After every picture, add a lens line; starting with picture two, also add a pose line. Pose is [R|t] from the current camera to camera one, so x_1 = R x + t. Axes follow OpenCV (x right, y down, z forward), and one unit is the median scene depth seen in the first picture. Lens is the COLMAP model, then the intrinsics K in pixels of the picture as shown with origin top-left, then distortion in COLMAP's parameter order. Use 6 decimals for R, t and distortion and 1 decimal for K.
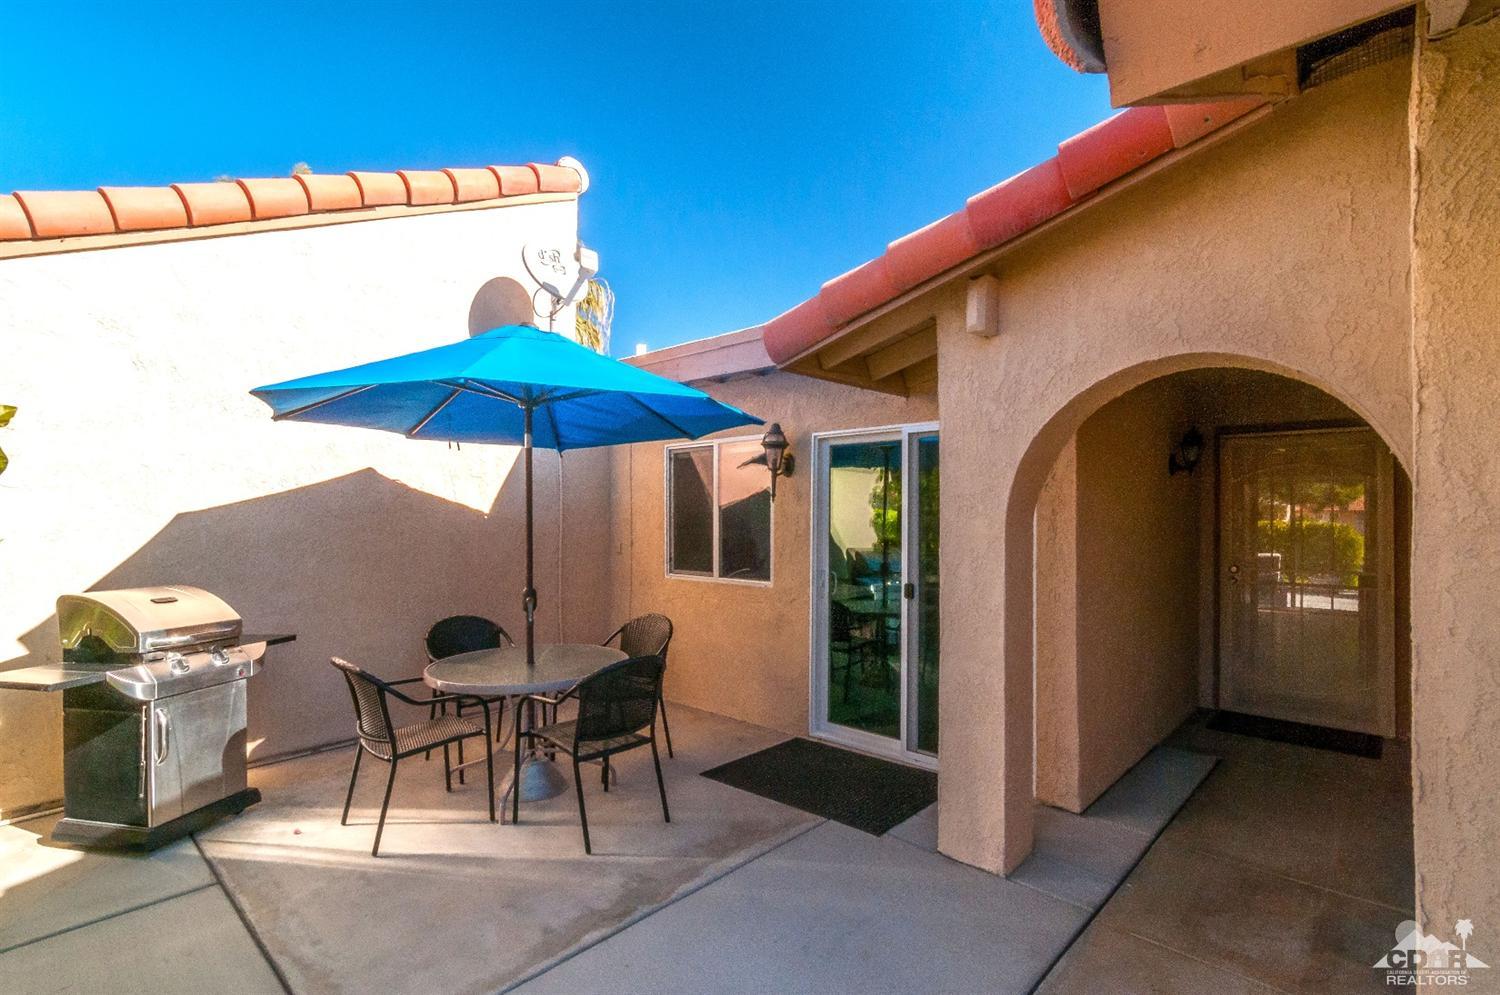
lens RADIAL K [[715.9, 0, 752.6], [0, 715.9, 508.4], [0, 0, 1]] dist [0.001471, 0.000480]
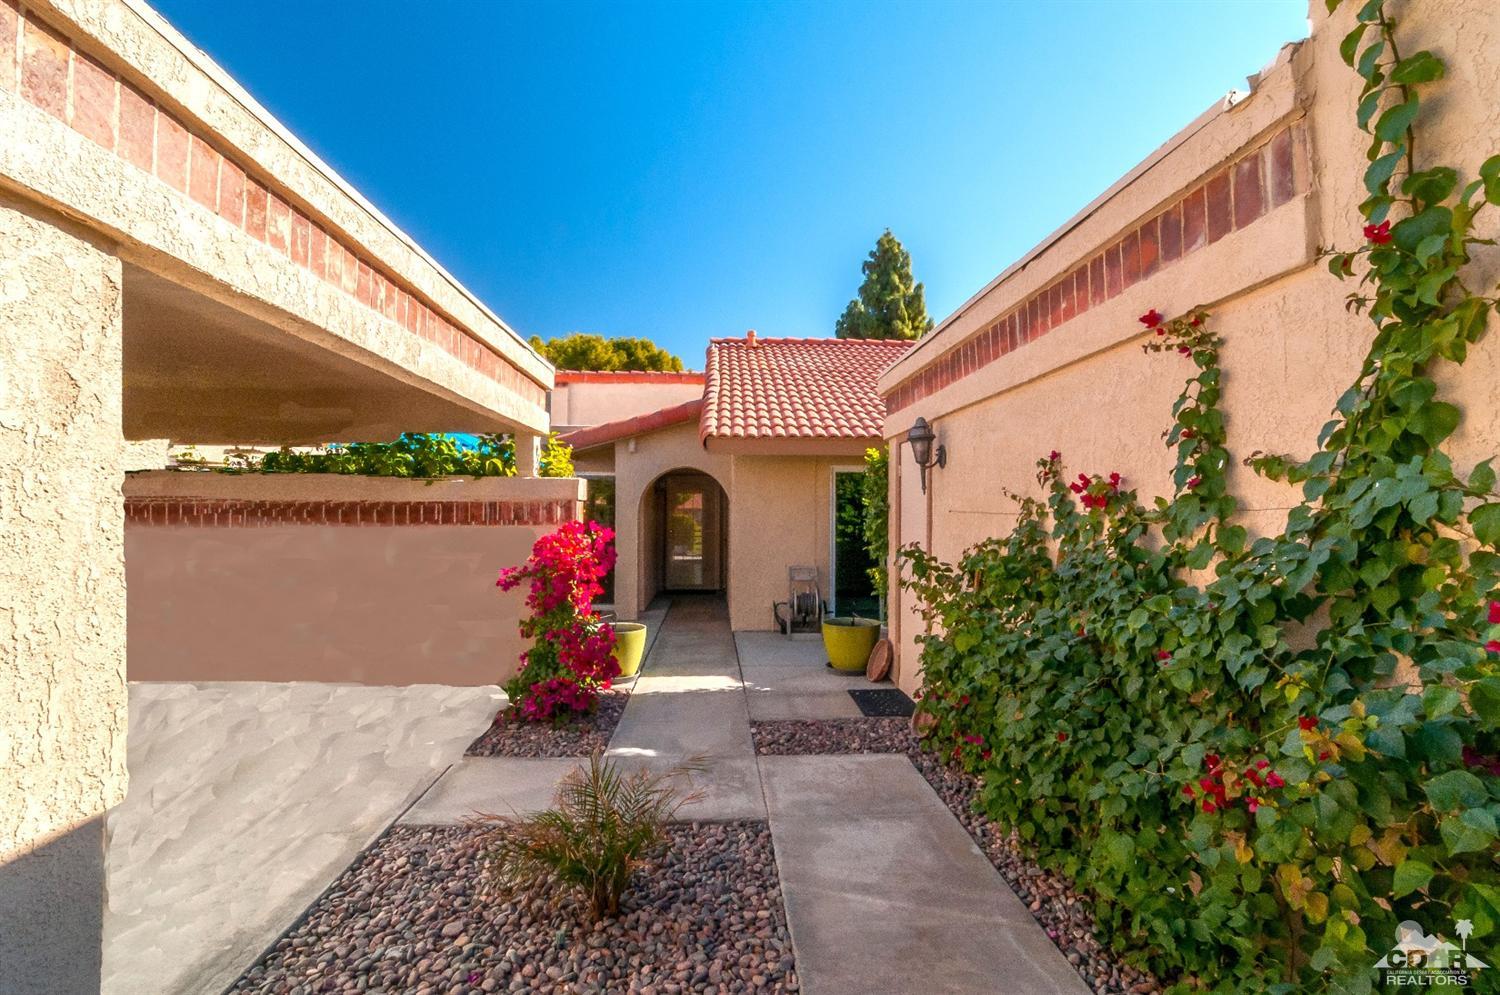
lens RADIAL K [[715.9, 0, 752.6], [0, 715.9, 508.4], [0, 0, 1]] dist [0.001471, 0.000480]
pose [[0.694517, -0.000653, 0.719476, -1.287833], [0.000156, 1.000000, 0.000757, 0.007311], [-0.719476, -0.000413, 0.694517, -1.298650]]
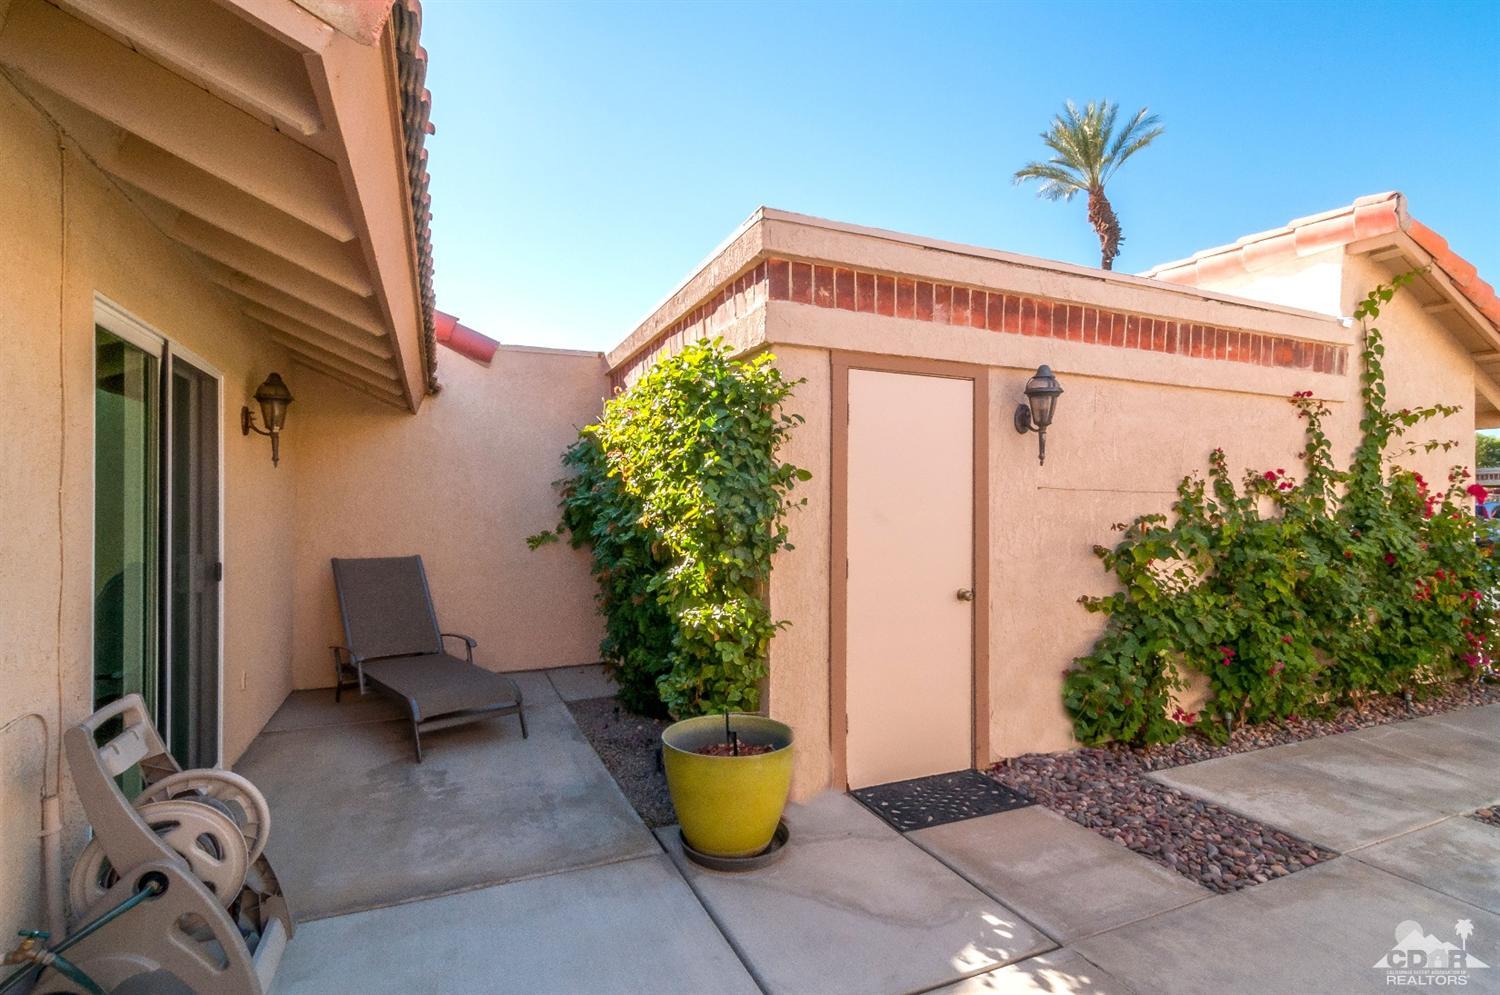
lens RADIAL K [[715.9, 0, 752.6], [0, 715.9, 508.4], [0, 0, 1]] dist [0.001471, 0.000480]
pose [[-0.917353, 0.000346, 0.398075, -0.171052], [-0.002527, 0.999974, -0.006693, 0.051010], [-0.398067, -0.007146, -0.917329, 0.459094]]
